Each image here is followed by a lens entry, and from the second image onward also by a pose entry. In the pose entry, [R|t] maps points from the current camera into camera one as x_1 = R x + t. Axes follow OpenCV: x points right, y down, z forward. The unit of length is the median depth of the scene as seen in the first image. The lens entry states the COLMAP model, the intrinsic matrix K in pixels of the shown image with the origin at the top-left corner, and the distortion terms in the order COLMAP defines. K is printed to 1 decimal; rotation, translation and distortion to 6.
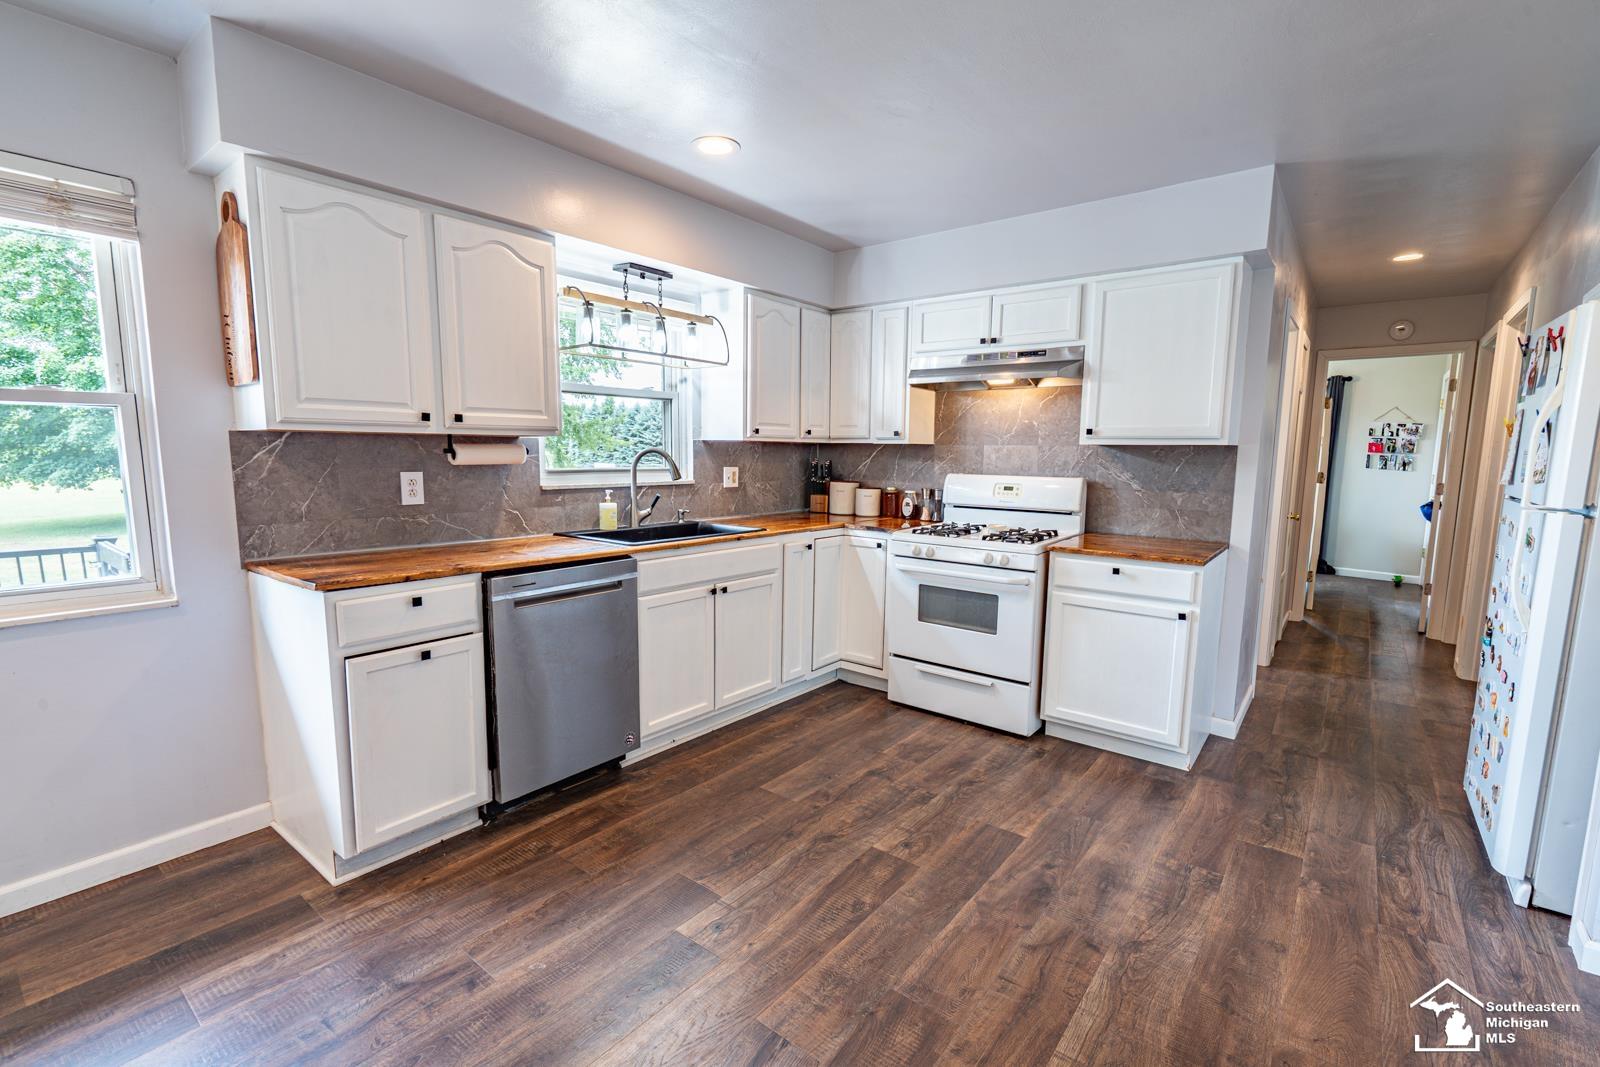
lens RADIAL K [[721.8, 0, 792.2], [0, 721.8, 541.1], [0, 0, 1]] dist [-0.008723, 0.006087]
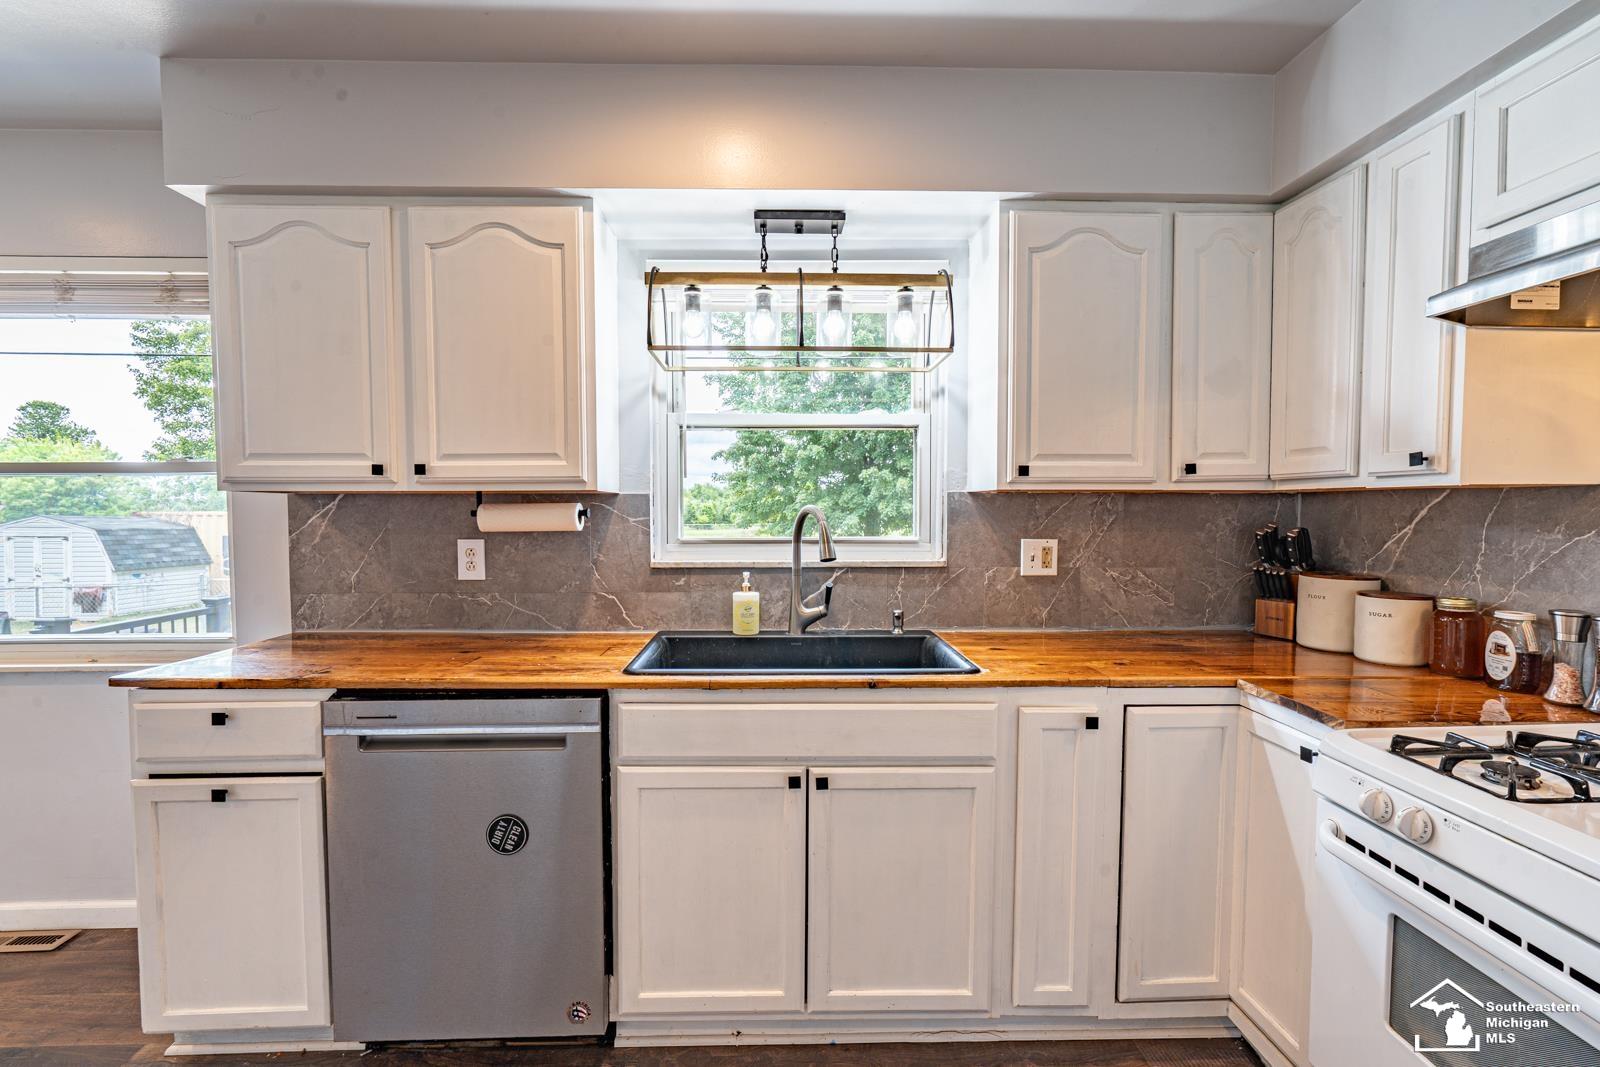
lens RADIAL K [[721.8, 0, 792.2], [0, 721.8, 541.1], [0, 0, 1]] dist [-0.008723, 0.006087]
pose [[0.644178, 0.022475, -0.764545, 0.274449], [-0.087669, 0.995150, -0.044613, -0.076539], [0.759835, 0.095766, 0.643024, 0.642709]]
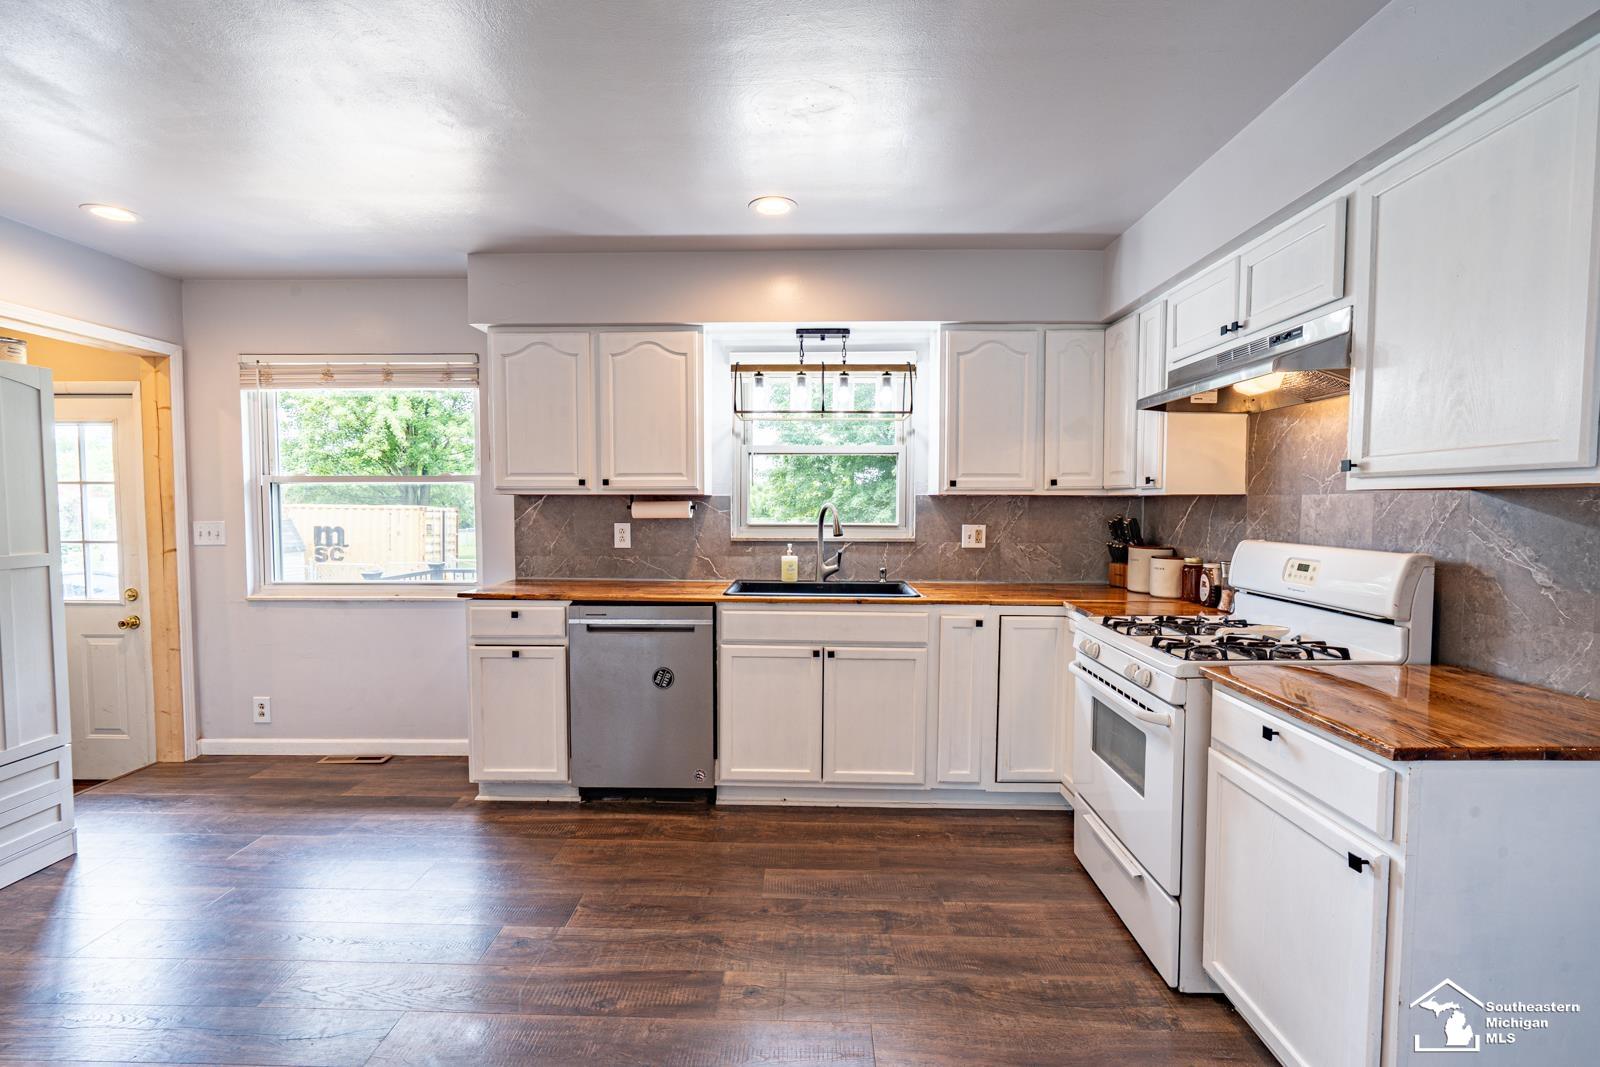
lens RADIAL K [[721.8, 0, 792.2], [0, 721.8, 541.1], [0, 0, 1]] dist [-0.008723, 0.006087]
pose [[0.602587, 0.032397, -0.797395, 0.614699], [-0.095653, 0.994905, -0.031863, -0.043301], [0.792300, 0.095473, 0.602616, 0.383389]]
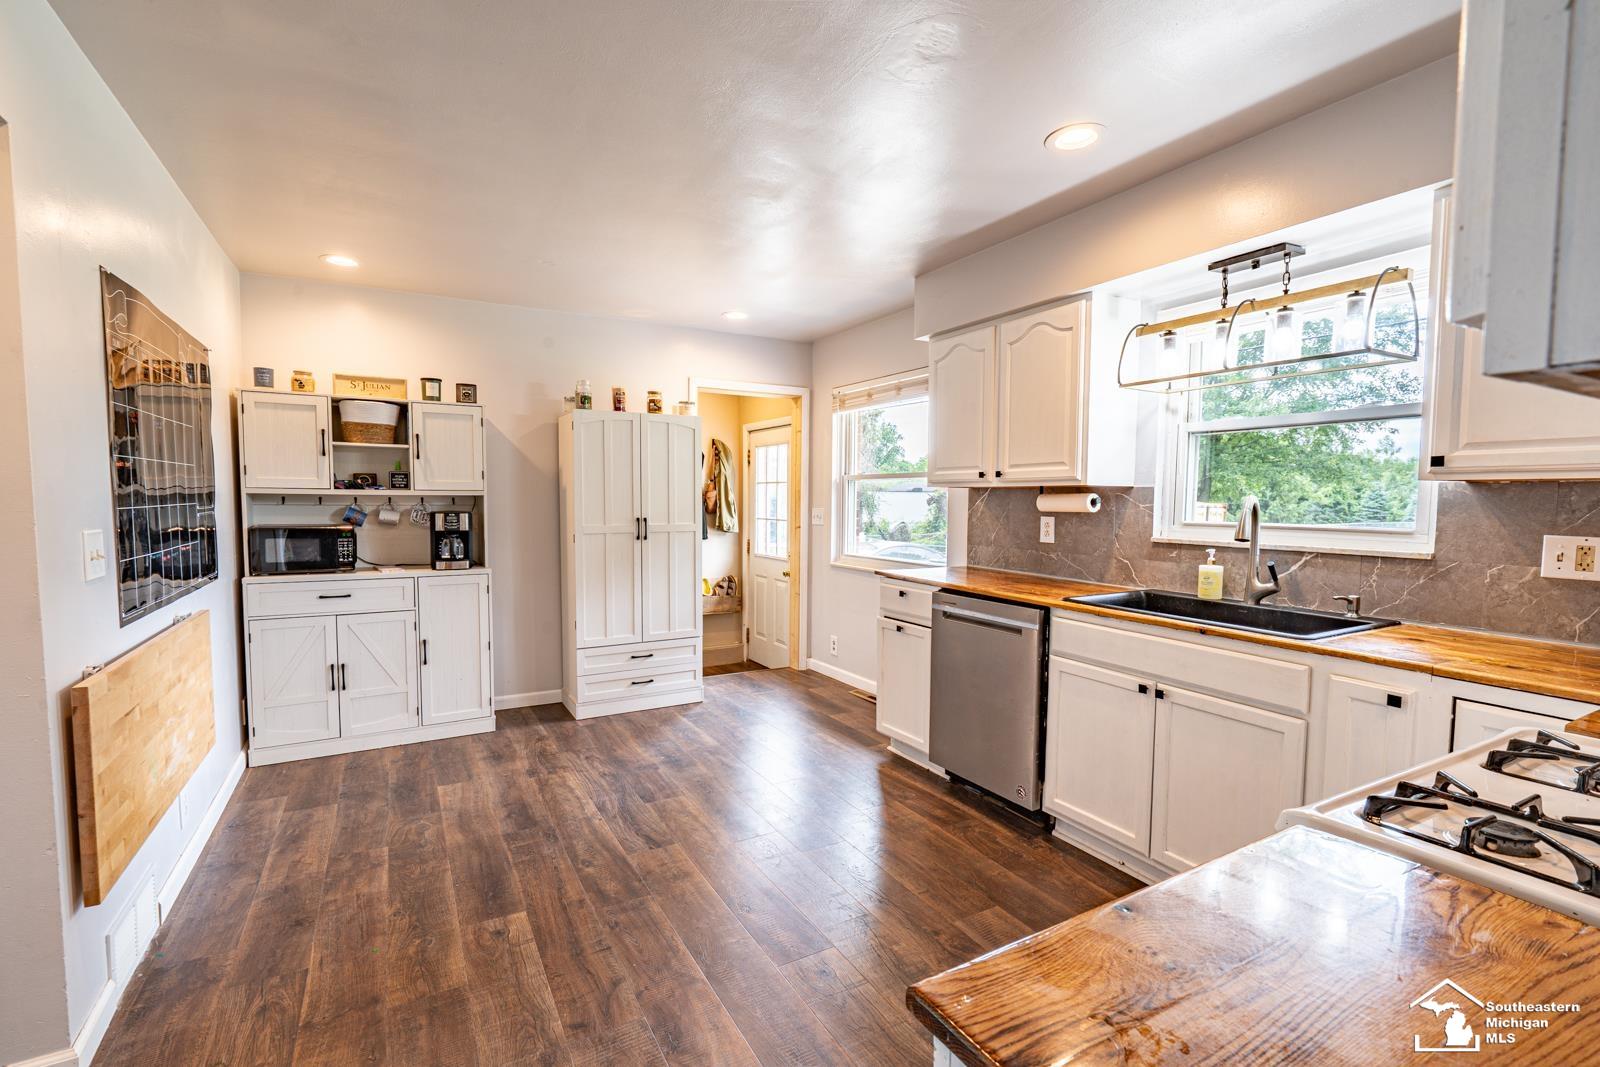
lens RADIAL K [[721.8, 0, 792.2], [0, 721.8, 541.1], [0, 0, 1]] dist [-0.008723, 0.006087]
pose [[-0.383683, 0.045253, -0.922356, 0.688560], [-0.124336, 0.987172, 0.100155, -0.106340], [0.915056, 0.153110, -0.373134, 0.910358]]
